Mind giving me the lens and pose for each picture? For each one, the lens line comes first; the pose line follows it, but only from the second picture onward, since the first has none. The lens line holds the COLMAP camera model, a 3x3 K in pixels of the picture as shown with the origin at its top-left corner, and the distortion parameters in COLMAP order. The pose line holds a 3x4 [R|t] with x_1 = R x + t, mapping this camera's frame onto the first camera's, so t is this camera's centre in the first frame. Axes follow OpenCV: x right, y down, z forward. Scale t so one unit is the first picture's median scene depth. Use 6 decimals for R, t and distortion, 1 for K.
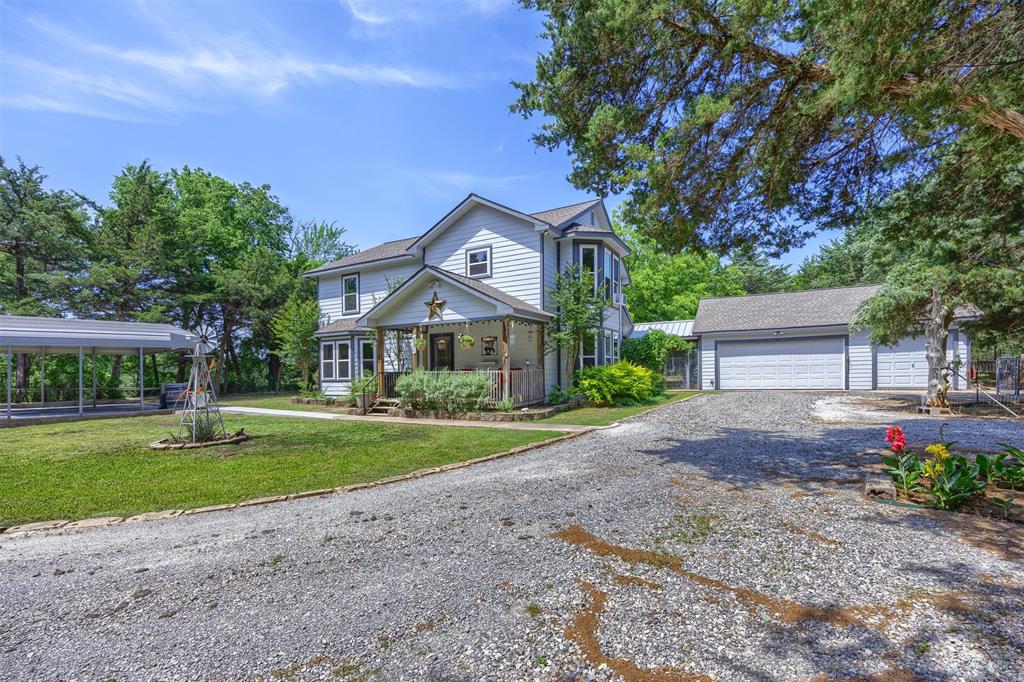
lens RADIAL K [[470.7, 0, 522.4], [0, 470.7, 370.5], [0, 0, 1]] dist [-0.012801, 0.000440]
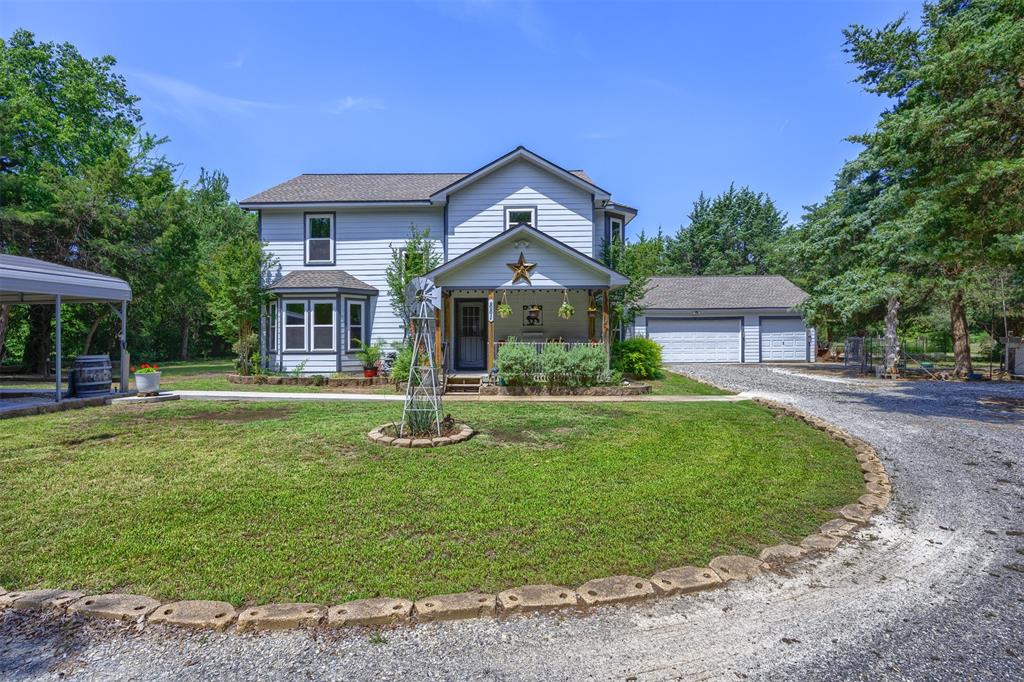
lens RADIAL K [[514.0, 0, 512.6], [0, 514.0, 339.0], [0, 0, 1]] dist [-0.006438, -0.000899]
pose [[0.879411, 0.018253, 0.475714, -0.571849], [-0.014562, 0.999828, -0.011444, 0.005568], [-0.475841, 0.003137, 0.879526, 0.137679]]
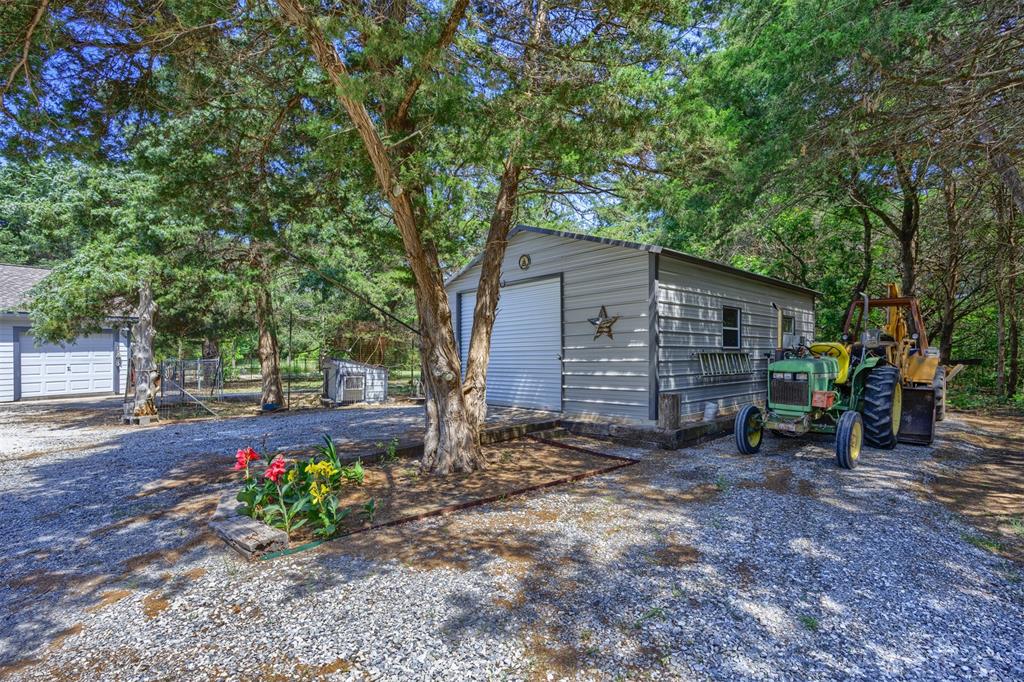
lens RADIAL K [[470.7, 0, 515.6], [0, 470.7, 359.0], [0, 0, 1]] dist [-0.012801, 0.000440]
pose [[0.028568, 0.011628, 0.999524, 0.020750], [0.021277, 0.999699, -0.012238, -0.001030], [-0.999365, 0.021616, 0.028312, 0.196037]]
